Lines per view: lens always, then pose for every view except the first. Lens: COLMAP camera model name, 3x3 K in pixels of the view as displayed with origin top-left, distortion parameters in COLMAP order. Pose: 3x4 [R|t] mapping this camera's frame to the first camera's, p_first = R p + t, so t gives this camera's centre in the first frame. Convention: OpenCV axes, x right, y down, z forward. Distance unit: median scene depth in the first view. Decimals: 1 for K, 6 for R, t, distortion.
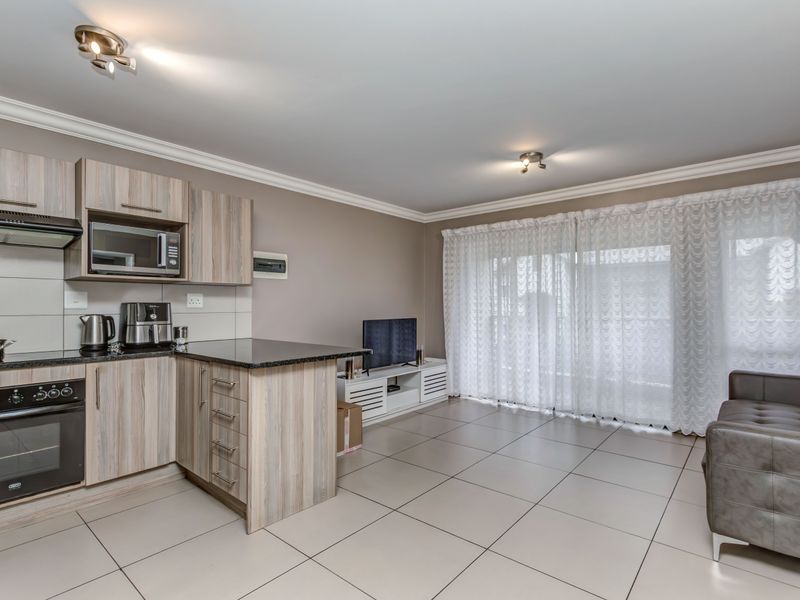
lens RADIAL K [[411.7, 0, 401.7], [0, 411.7, 302.4], [0, 0, 1]] dist [-0.007423, -0.000151]
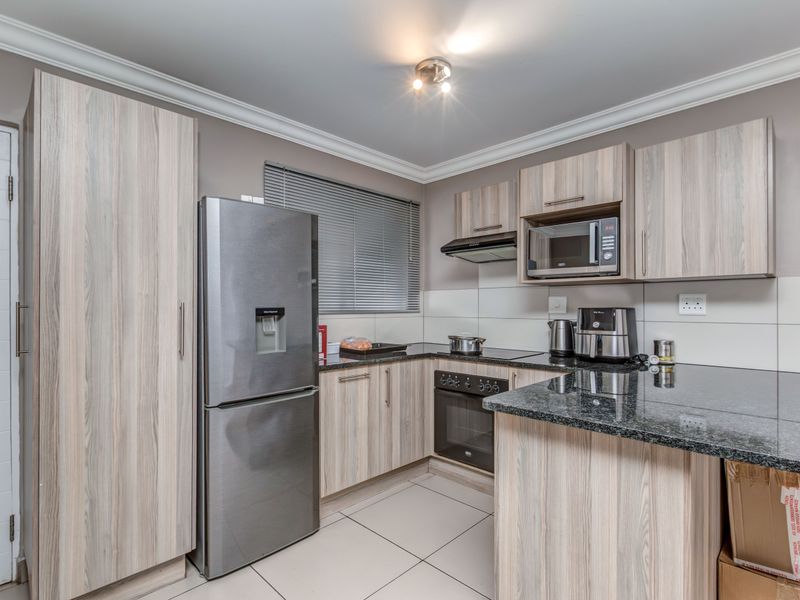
lens RADIAL K [[411.7, 0, 399.2], [0, 411.7, 302.0], [0, 0, 1]] dist [-0.007423, -0.000151]
pose [[-0.074353, -0.008962, -0.997192, 0.245843], [0.010954, 0.999892, -0.009803, -0.007843], [0.997172, -0.011652, -0.074246, 0.657684]]
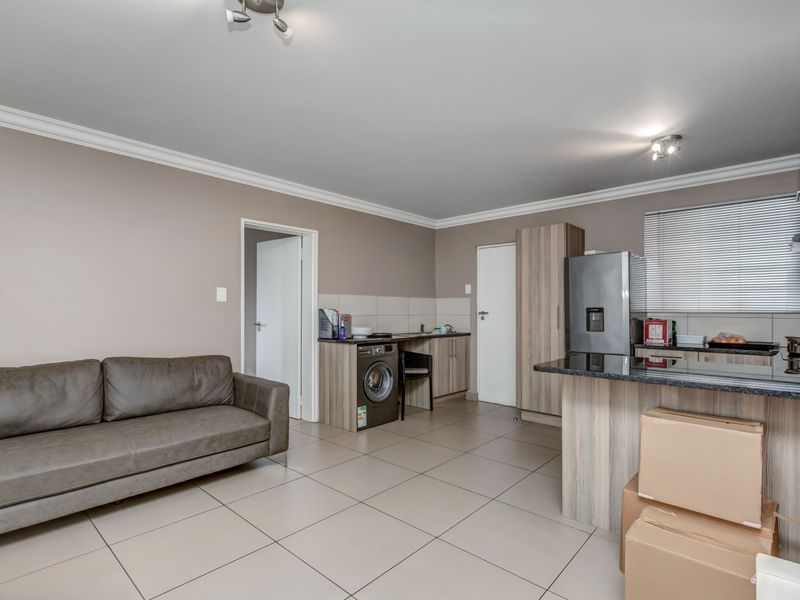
lens RADIAL K [[411.7, 0, 398.9], [0, 411.7, 305.9], [0, 0, 1]] dist [-0.007423, -0.000151]
pose [[-0.999718, -0.002850, 0.023558, 0.174189], [-0.003279, 0.999829, -0.018196, 0.013774], [-0.023502, -0.018269, -0.999557, 1.711175]]
